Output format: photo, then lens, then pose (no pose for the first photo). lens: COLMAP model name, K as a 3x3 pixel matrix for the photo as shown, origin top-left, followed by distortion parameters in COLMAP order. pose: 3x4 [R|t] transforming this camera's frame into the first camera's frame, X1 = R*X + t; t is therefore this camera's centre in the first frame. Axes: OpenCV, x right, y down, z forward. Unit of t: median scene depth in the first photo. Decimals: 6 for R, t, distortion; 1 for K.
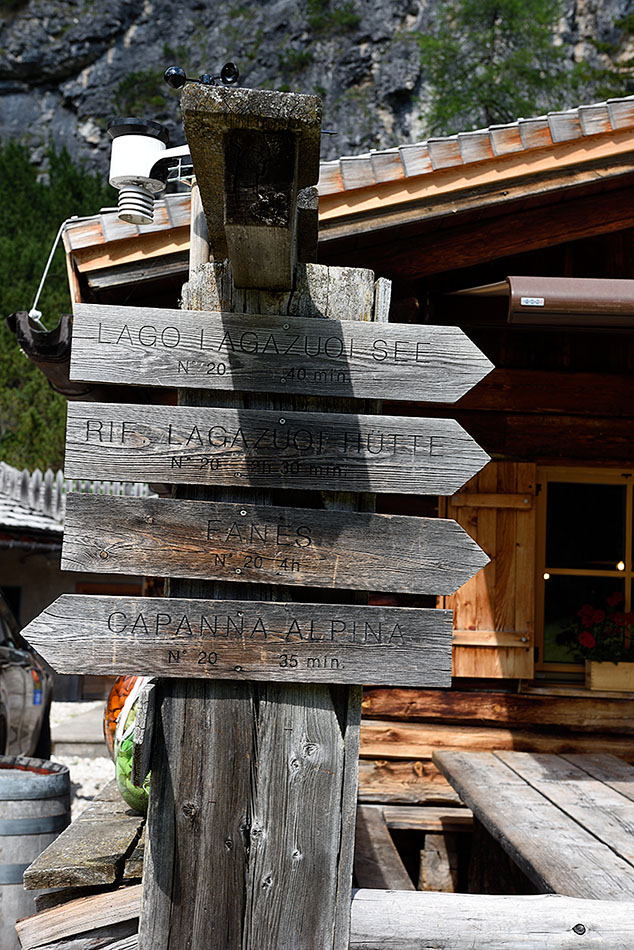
lens RADIAL K [[1448.7, 0, 317.0], [0, 1448.7, 475.0], [0, 0, 1]] dist [0.133376, 0.008421]
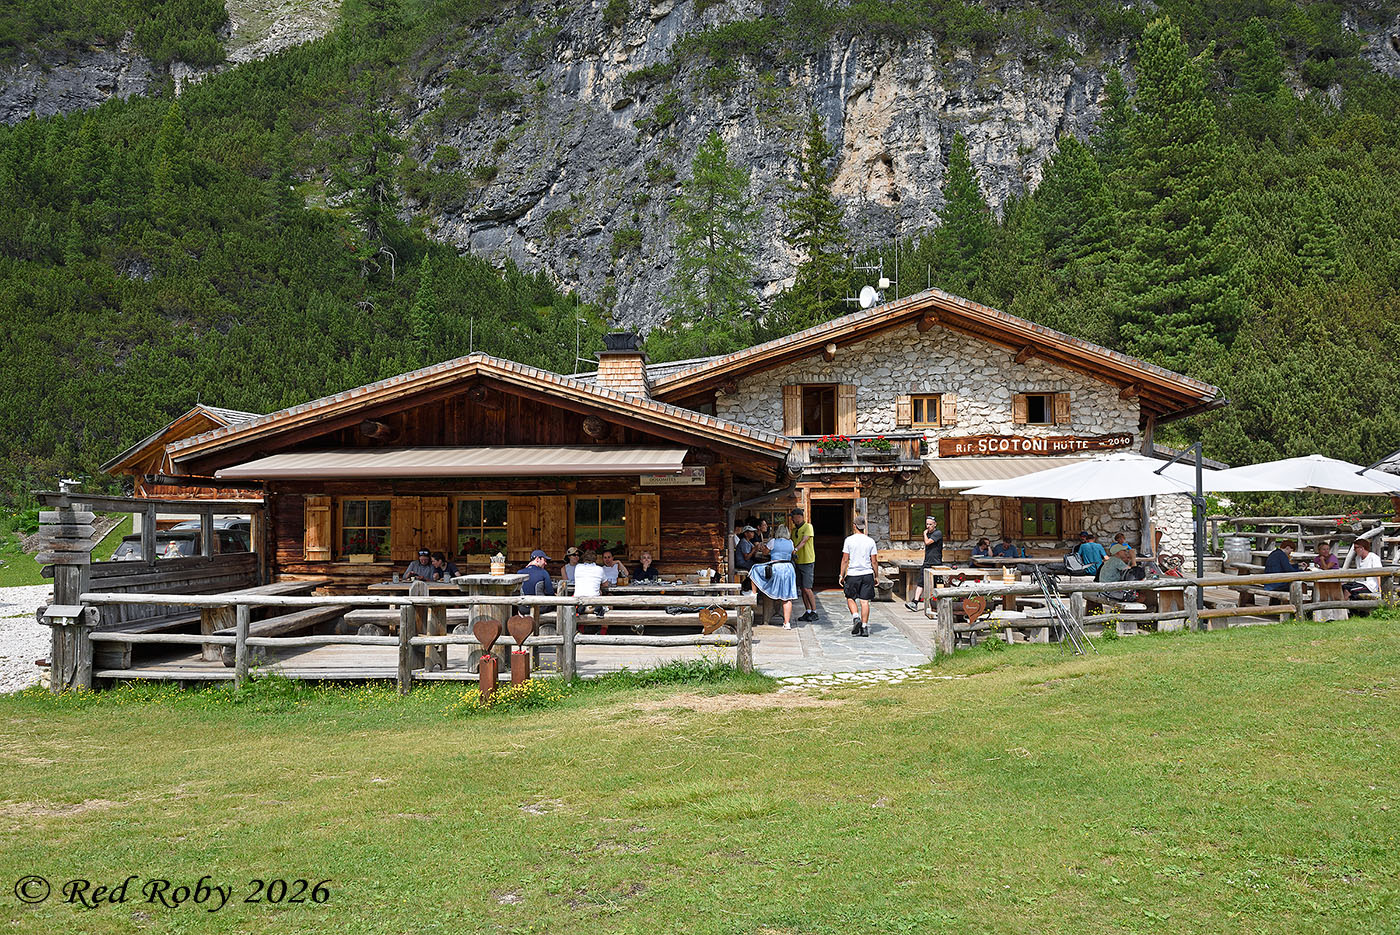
lens RADIAL K [[955.1, 0, 700.0], [0, 955.1, 467.5], [0, 0, 1]] dist [-0.051186, -0.000248]
pose [[0.995259, -0.053313, -0.081350, 0.120721], [0.056958, 0.997443, 0.043159, -0.012425], [0.078841, -0.047588, 0.995751, -0.113803]]
